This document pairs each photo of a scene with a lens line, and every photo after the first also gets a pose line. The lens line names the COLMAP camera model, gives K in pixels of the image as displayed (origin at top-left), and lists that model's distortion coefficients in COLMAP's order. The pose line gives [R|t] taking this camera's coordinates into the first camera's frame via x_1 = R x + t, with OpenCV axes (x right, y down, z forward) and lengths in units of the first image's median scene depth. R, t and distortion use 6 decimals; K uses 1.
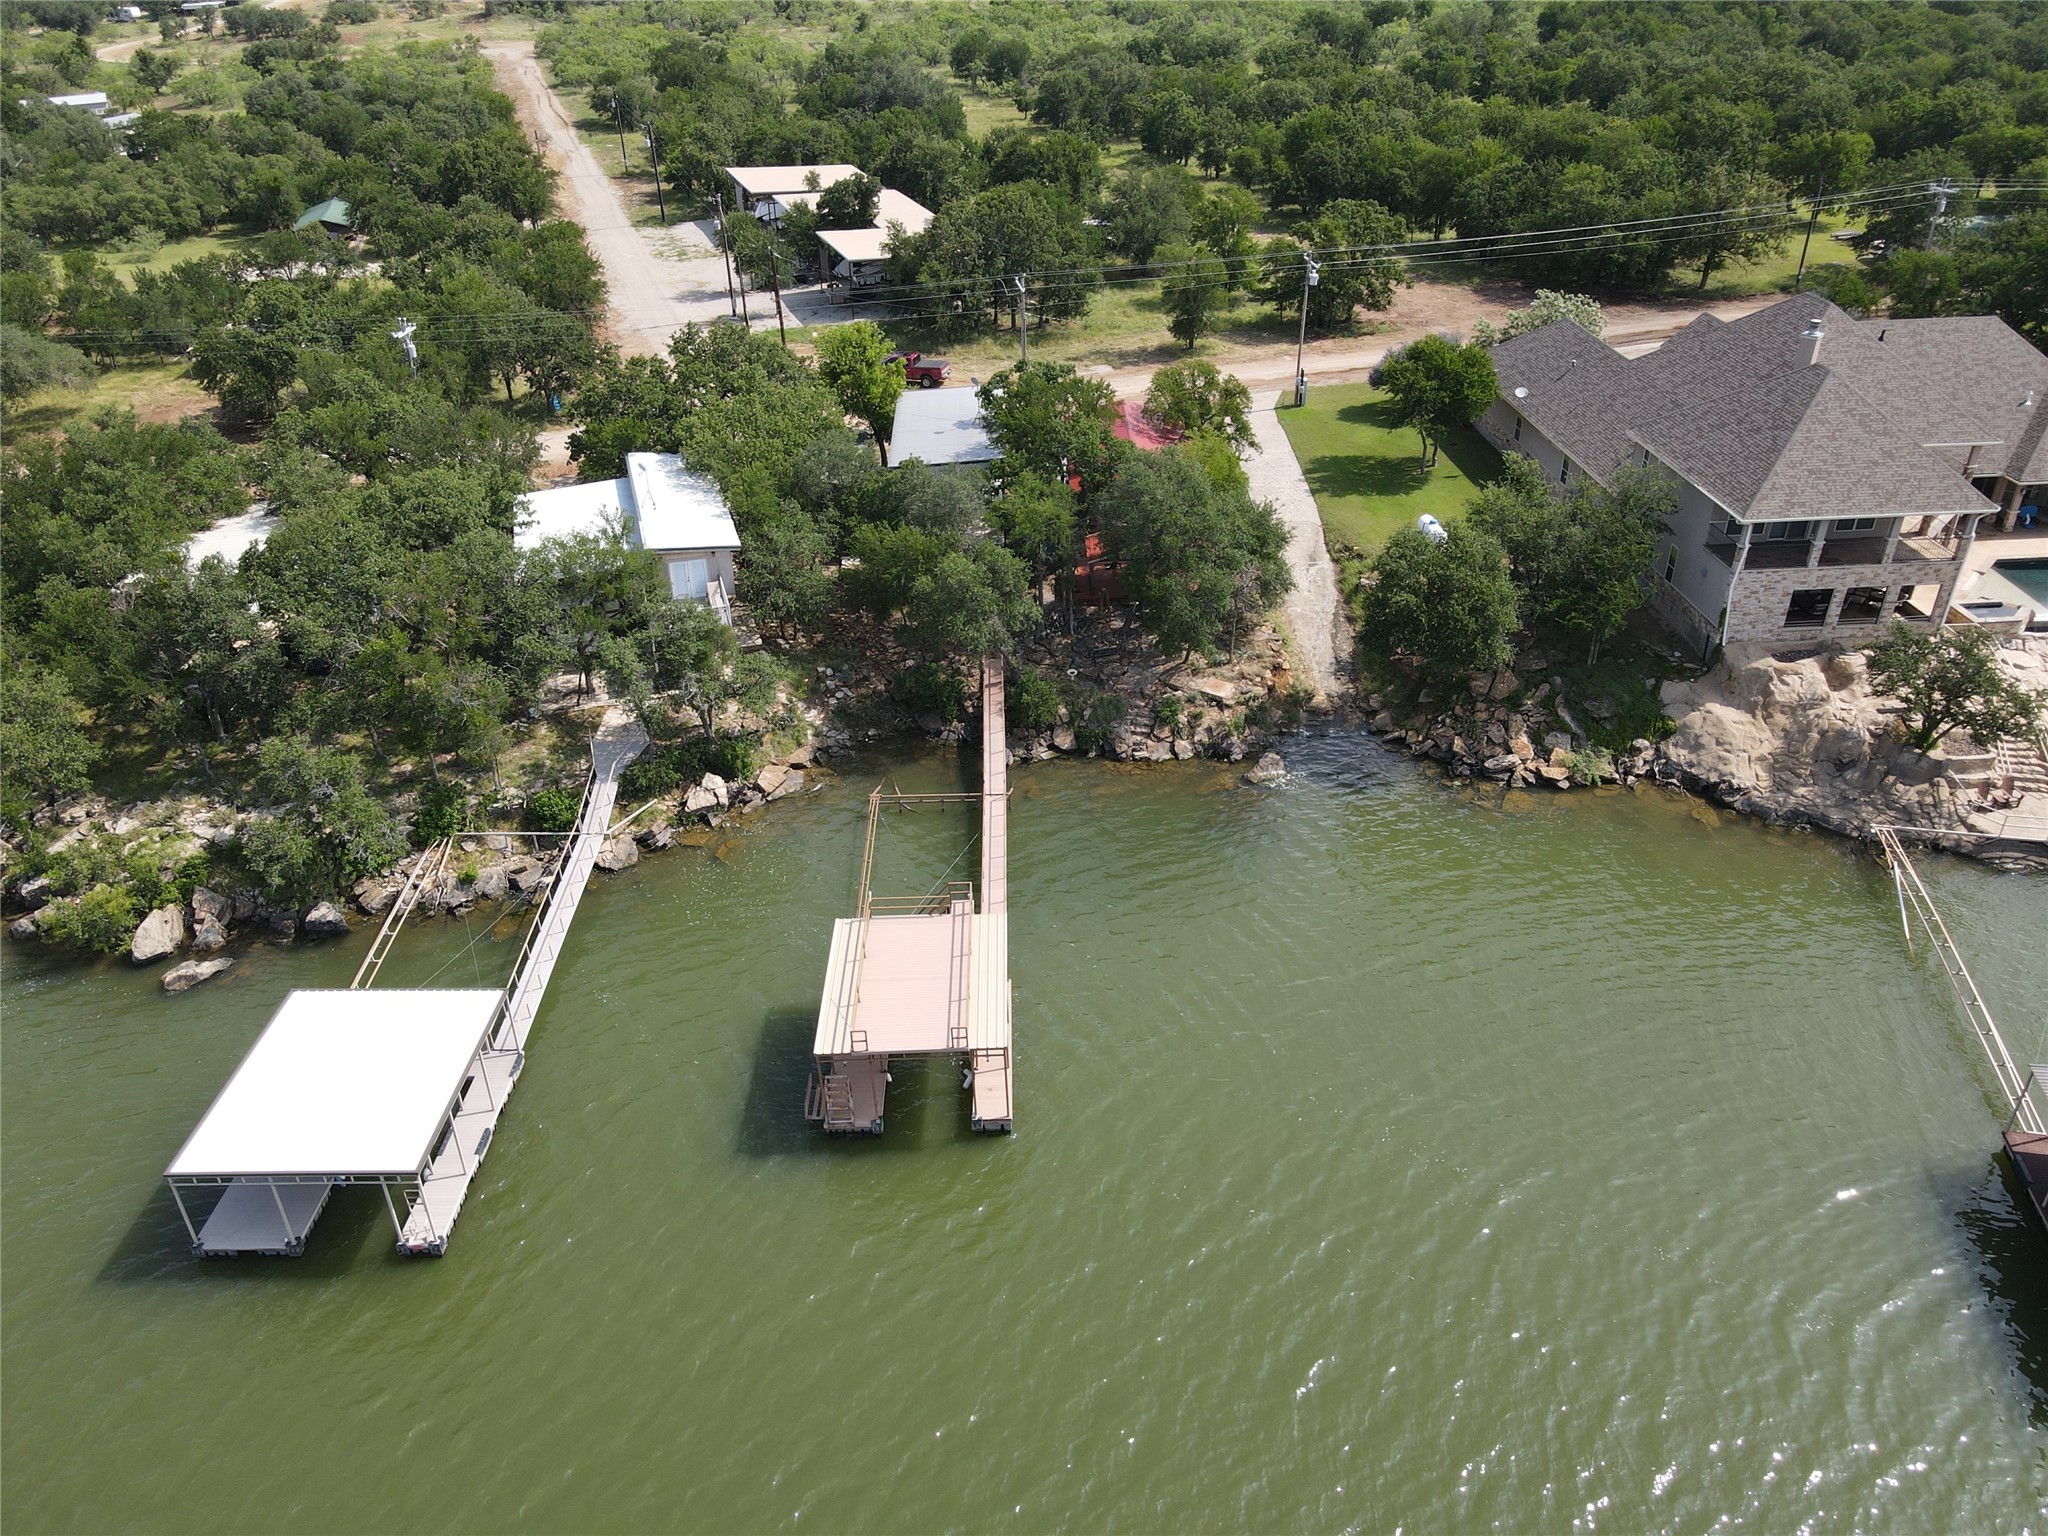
lens RADIAL K [[1493.6, 0, 1006.2], [0, 1493.6, 769.8], [0, 0, 1]] dist [0.012165, 0.019477]
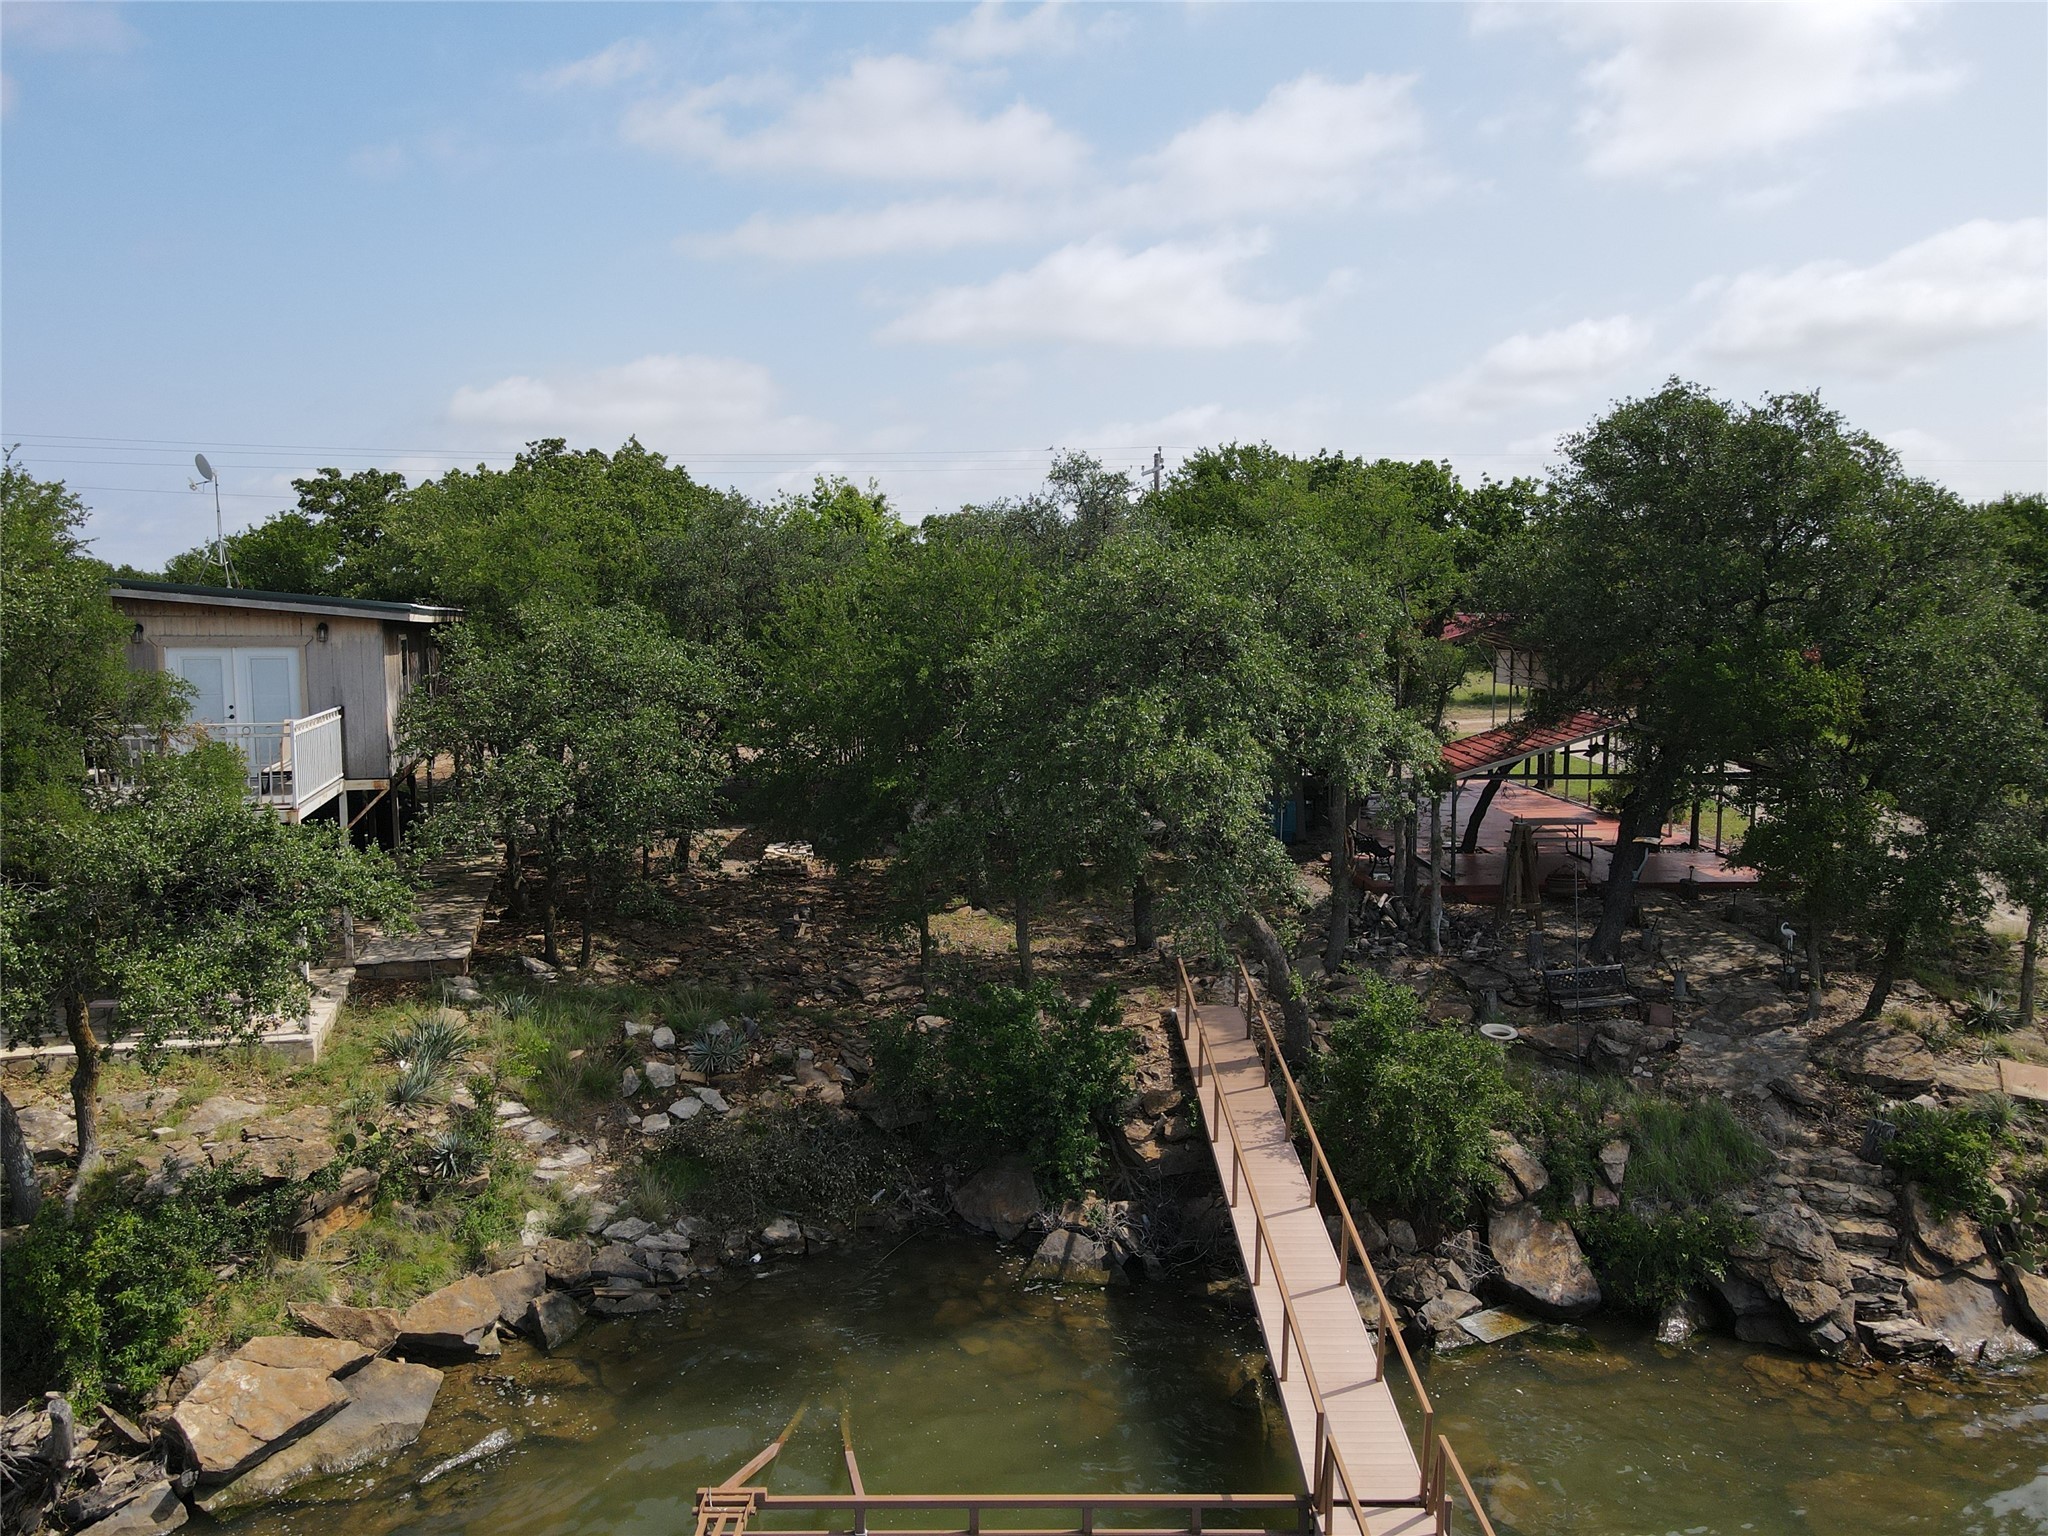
lens RADIAL K [[1493.6, 0, 1022.5], [0, 1493.6, 777.0], [0, 0, 1]] dist [0.012165, 0.019477]
pose [[0.999773, 0.021309, 0.000588, -0.051486], [-0.019070, 0.906351, -0.422096, 0.013943], [-0.009528, 0.421989, 0.906551, 0.767013]]
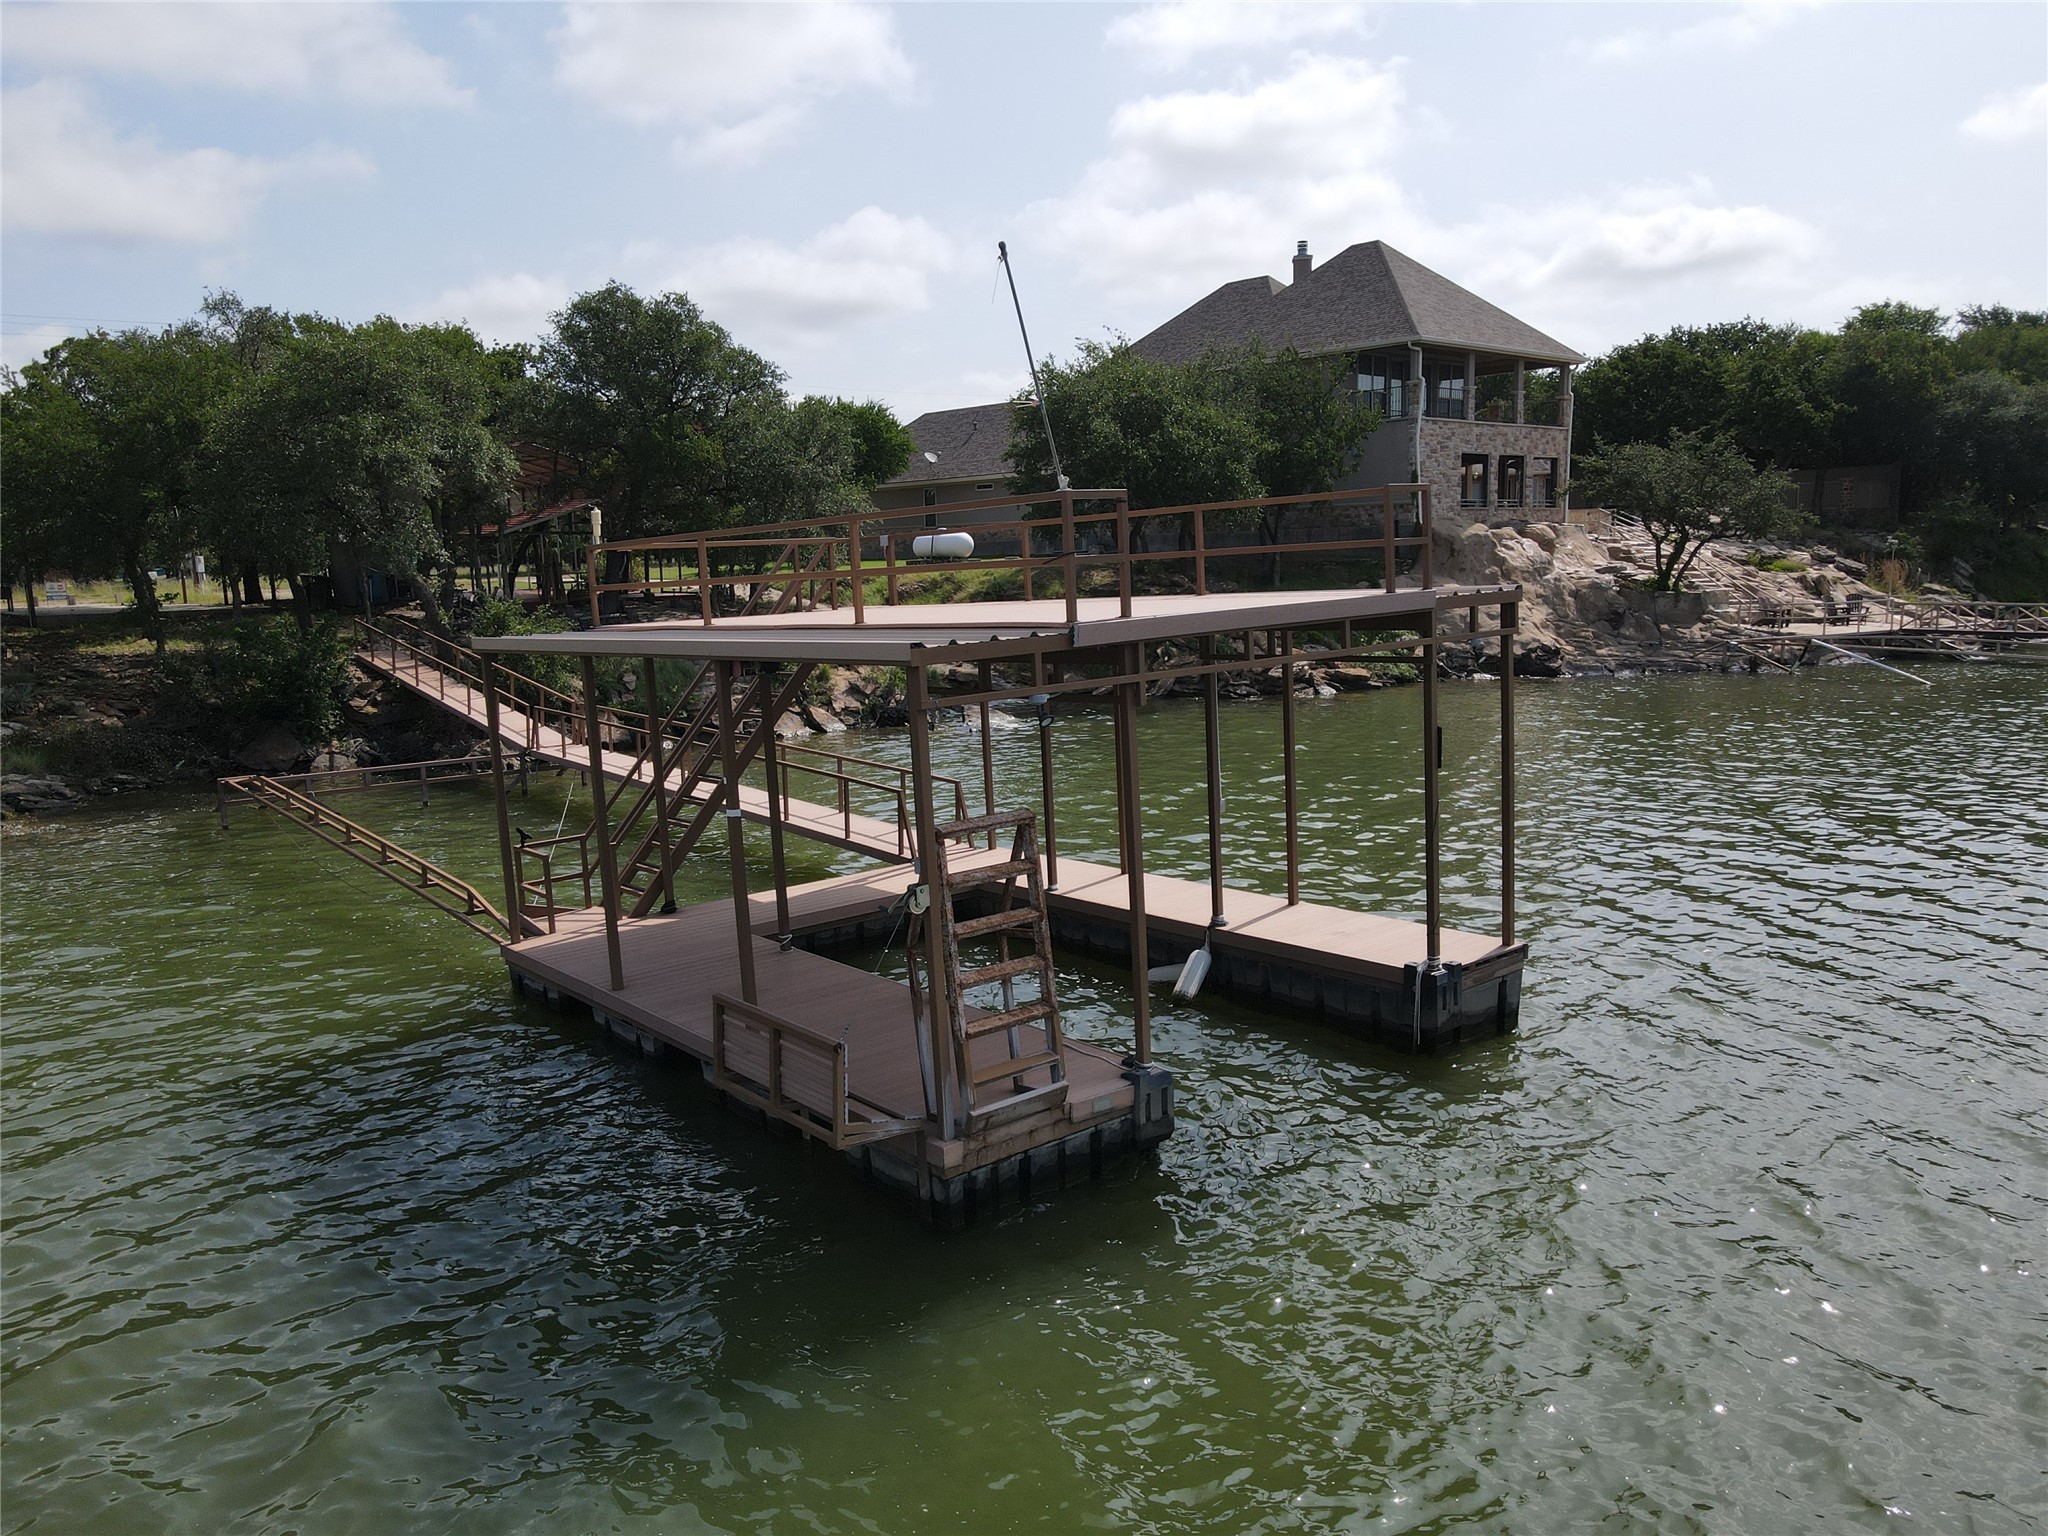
lens RADIAL K [[1493.6, 0, 995.2], [0, 1493.6, 776.0], [0, 0, 1]] dist [0.012165, 0.019477]
pose [[0.787771, -0.083744, 0.610250, -0.162538], [0.321660, 0.900832, -0.291610, 0.181637], [-0.525312, 0.426014, 0.736586, 0.605524]]
